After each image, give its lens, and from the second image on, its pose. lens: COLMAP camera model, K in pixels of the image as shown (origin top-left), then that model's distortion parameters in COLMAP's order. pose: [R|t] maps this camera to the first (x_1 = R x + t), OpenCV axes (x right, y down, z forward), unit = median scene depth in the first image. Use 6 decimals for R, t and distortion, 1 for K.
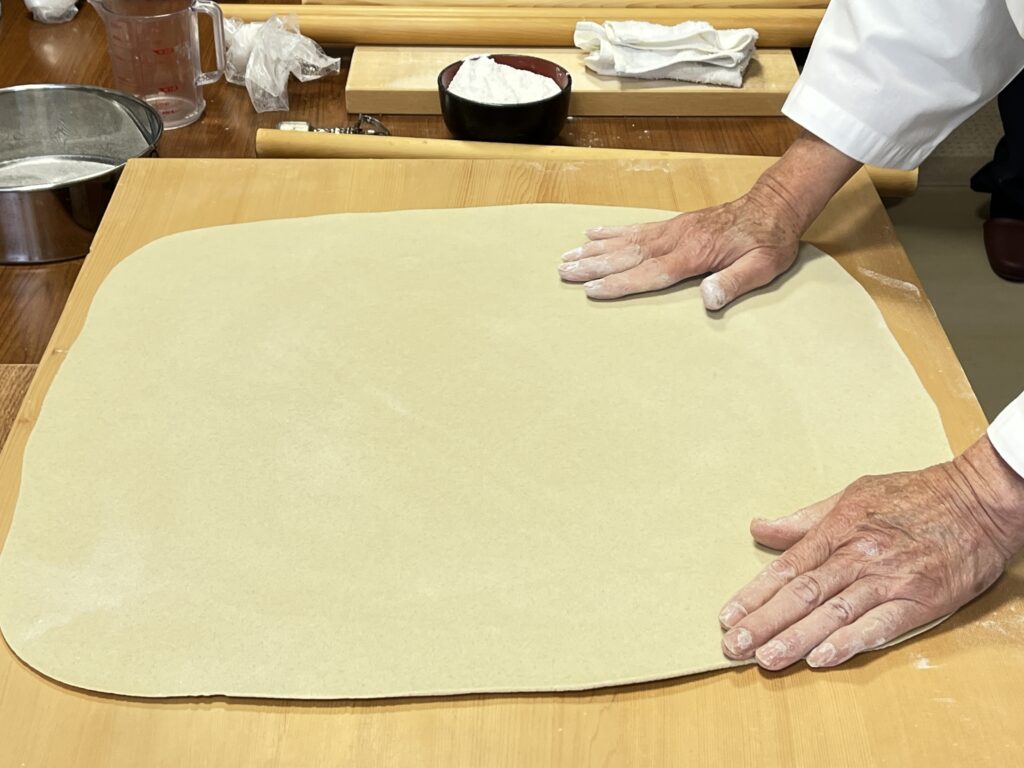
lens RADIAL K [[1635.3, 0, 512.0], [0, 1635.3, 384.0], [0, 0, 1]] dist [0.213736, -0.837180]
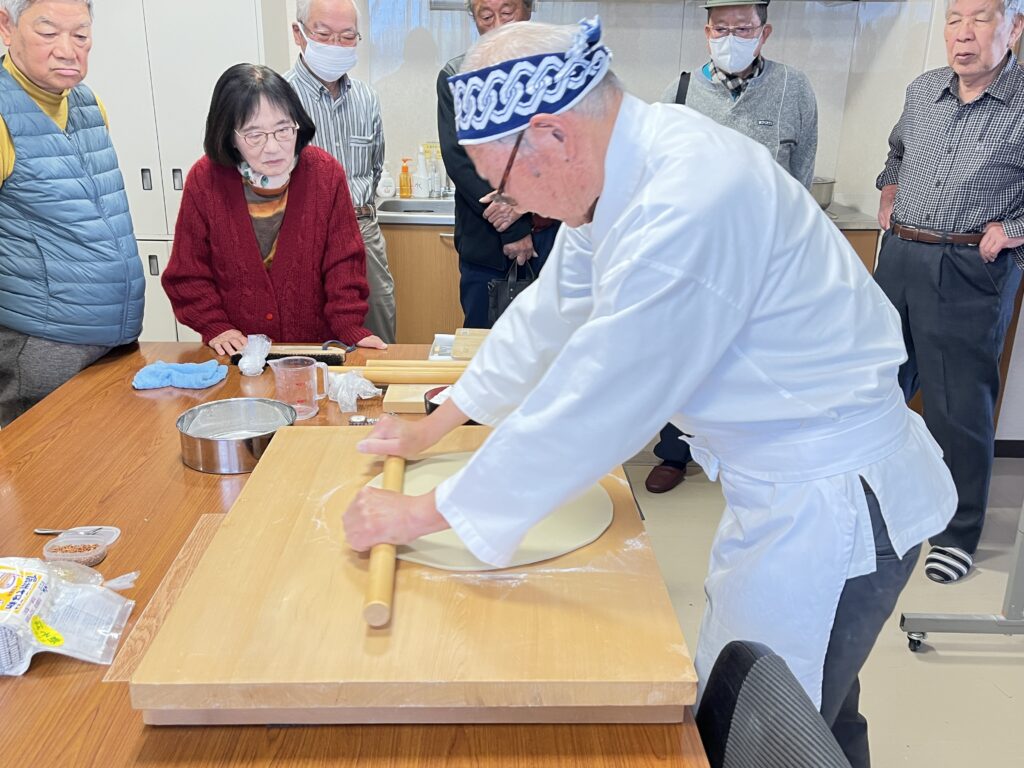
lens RADIAL K [[919.7, 0, 512.0], [0, 919.7, 384.0], [0, 0, 1]] dist [0.016433, 0.008510]
pose [[0.999978, 0.001097, 0.006599, 0.060966], [0.000506, 0.971252, -0.238053, 0.087026], [-0.006670, 0.238051, 0.971230, -0.185646]]
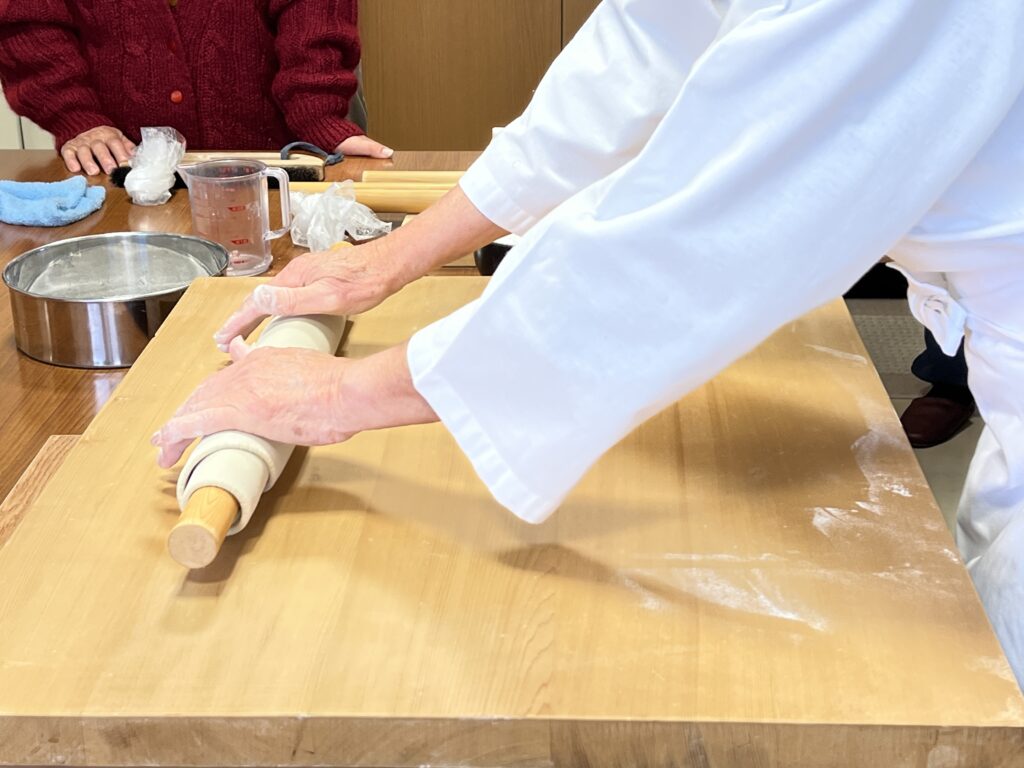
lens RADIAL K [[1635.3, 0, 512.0], [0, 1635.3, 384.0], [0, 0, 1]] dist [0.213736, -0.837180]
pose [[0.997699, -0.001581, -0.067776, 0.058139], [-0.010953, 0.982835, -0.184163, 0.125045], [0.066904, 0.184482, 0.980556, -0.094924]]
